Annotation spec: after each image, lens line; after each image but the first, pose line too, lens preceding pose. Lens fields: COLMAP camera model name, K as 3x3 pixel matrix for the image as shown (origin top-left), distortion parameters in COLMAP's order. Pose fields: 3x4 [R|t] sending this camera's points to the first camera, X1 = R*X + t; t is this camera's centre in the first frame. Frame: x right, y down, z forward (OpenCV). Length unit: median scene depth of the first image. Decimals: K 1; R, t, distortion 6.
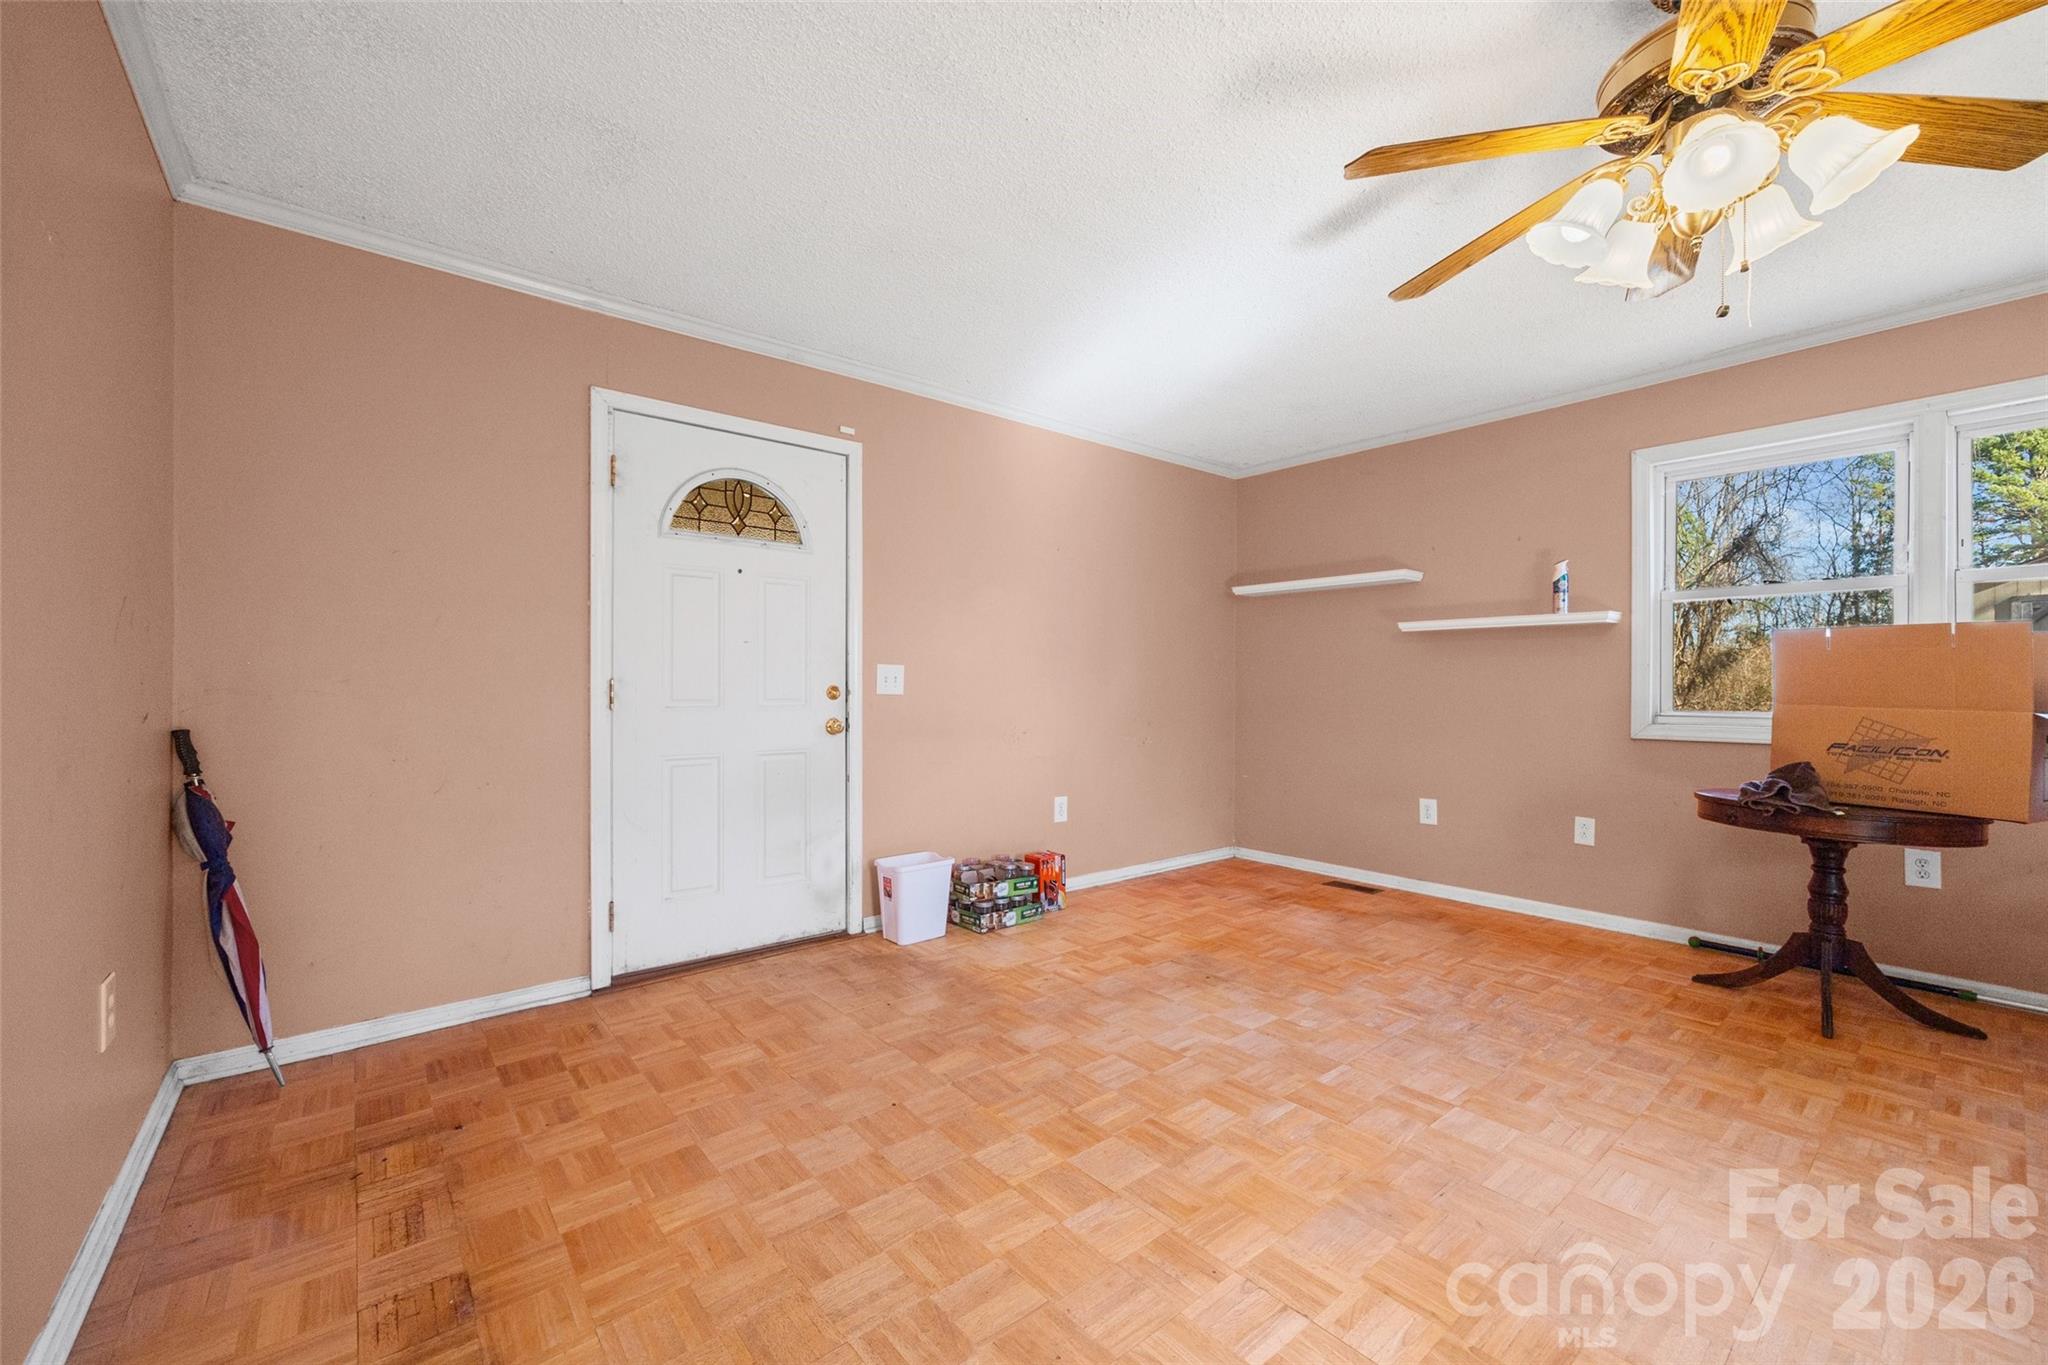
lens RADIAL K [[823.7, 0, 1026.7], [0, 823.7, 684.9], [0, 0, 1]] dist [-0.001269, -0.000041]
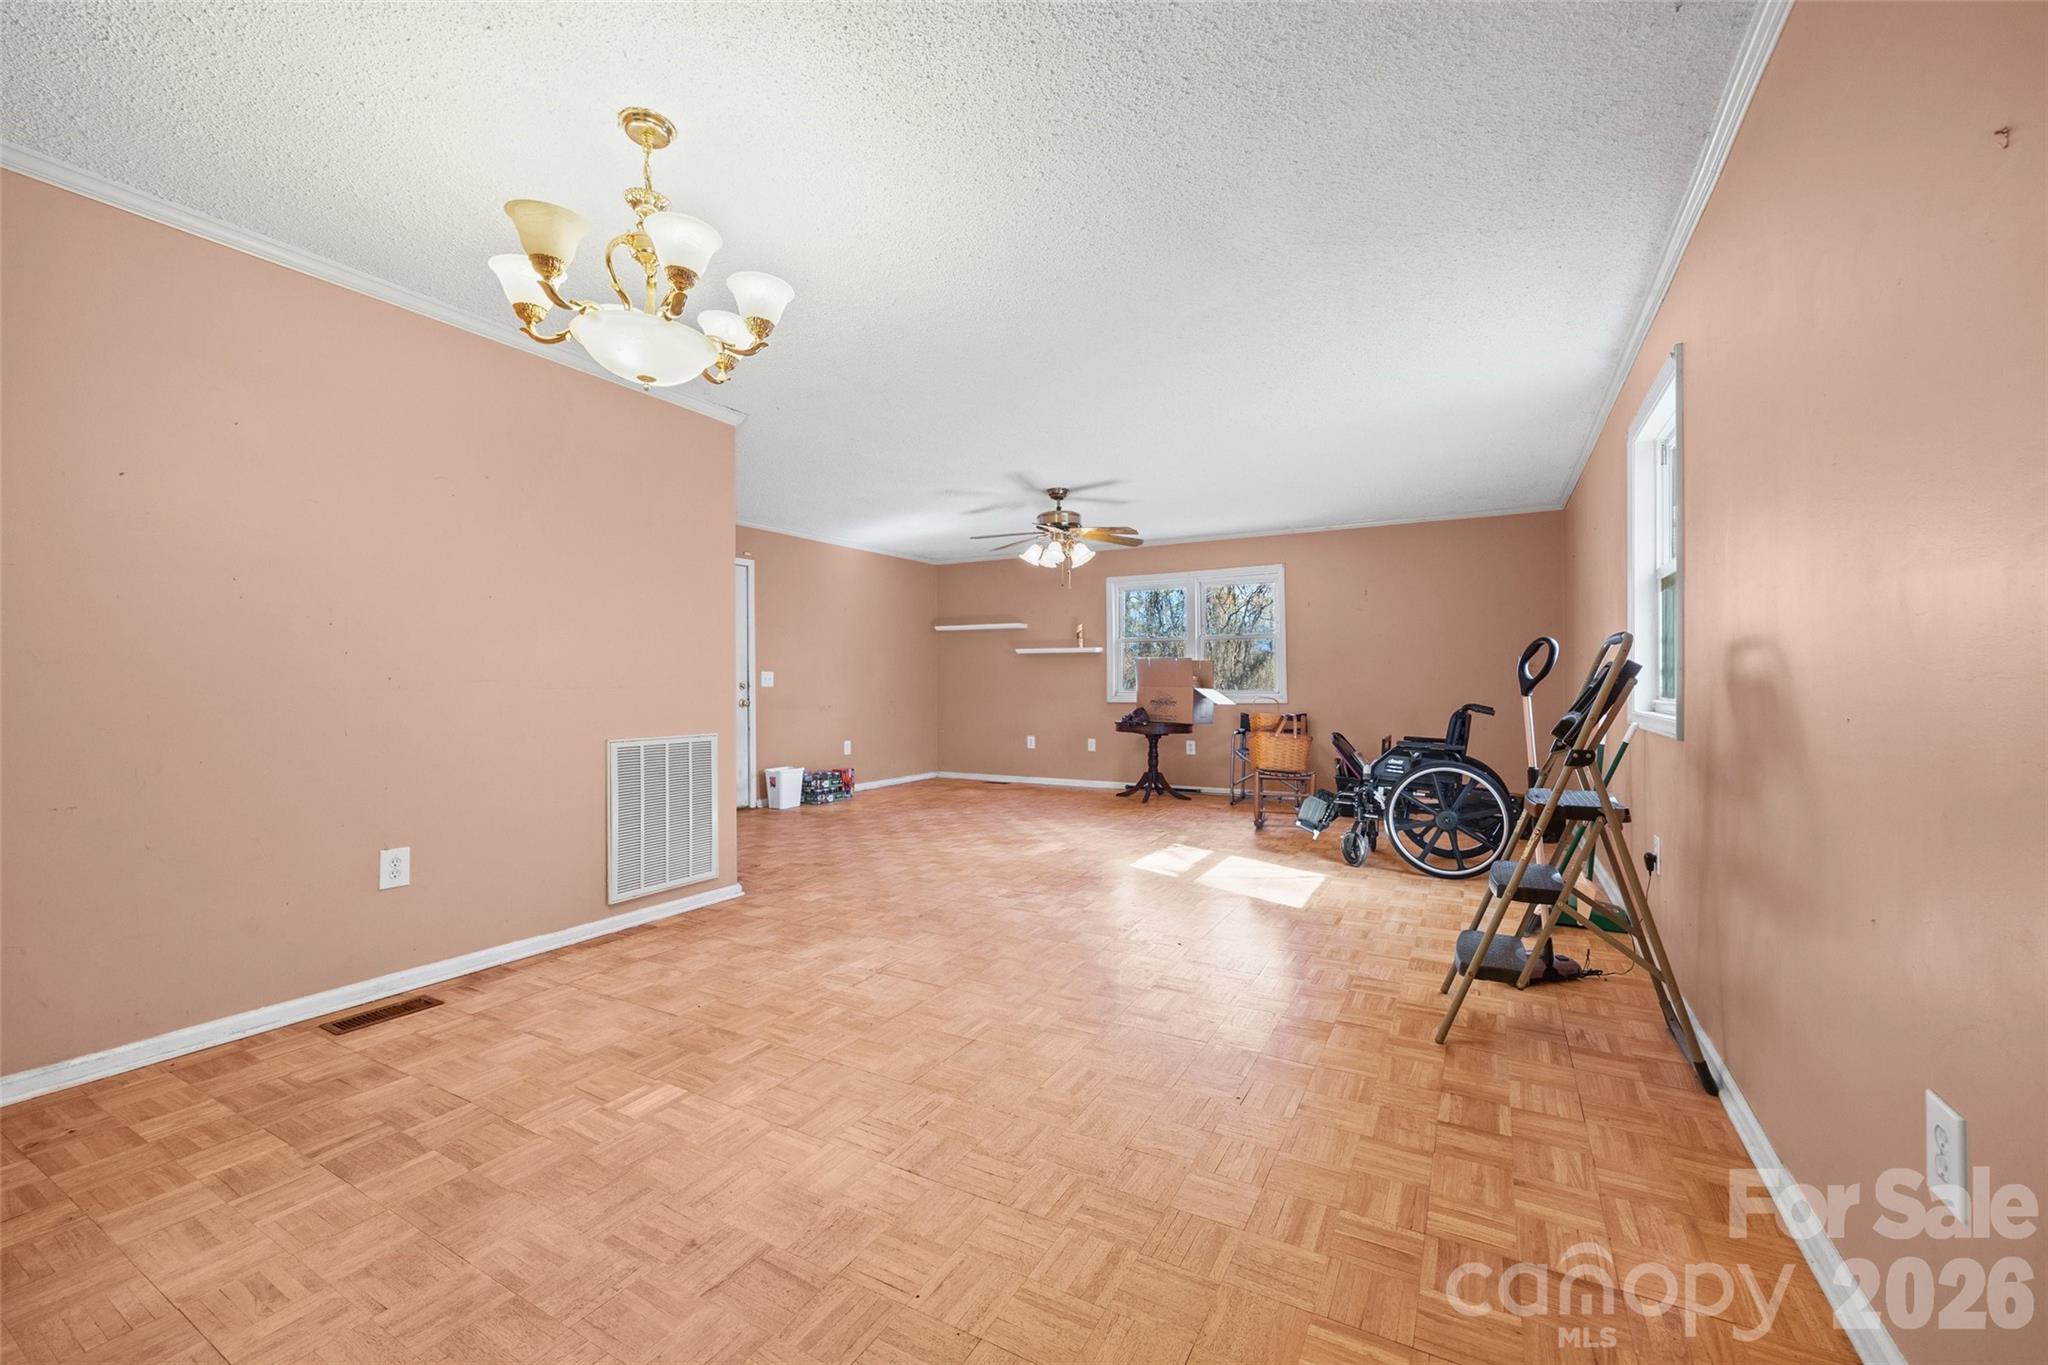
lens RADIAL K [[823.7, 0, 1024.6], [0, 823.7, 689.2], [0, 0, 1]] dist [-0.001269, -0.000041]
pose [[0.934282, -0.011209, 0.356360, -0.294101], [0.008399, 0.999920, 0.009431, 0.003792], [-0.356437, -0.005818, 0.934301, -1.053531]]
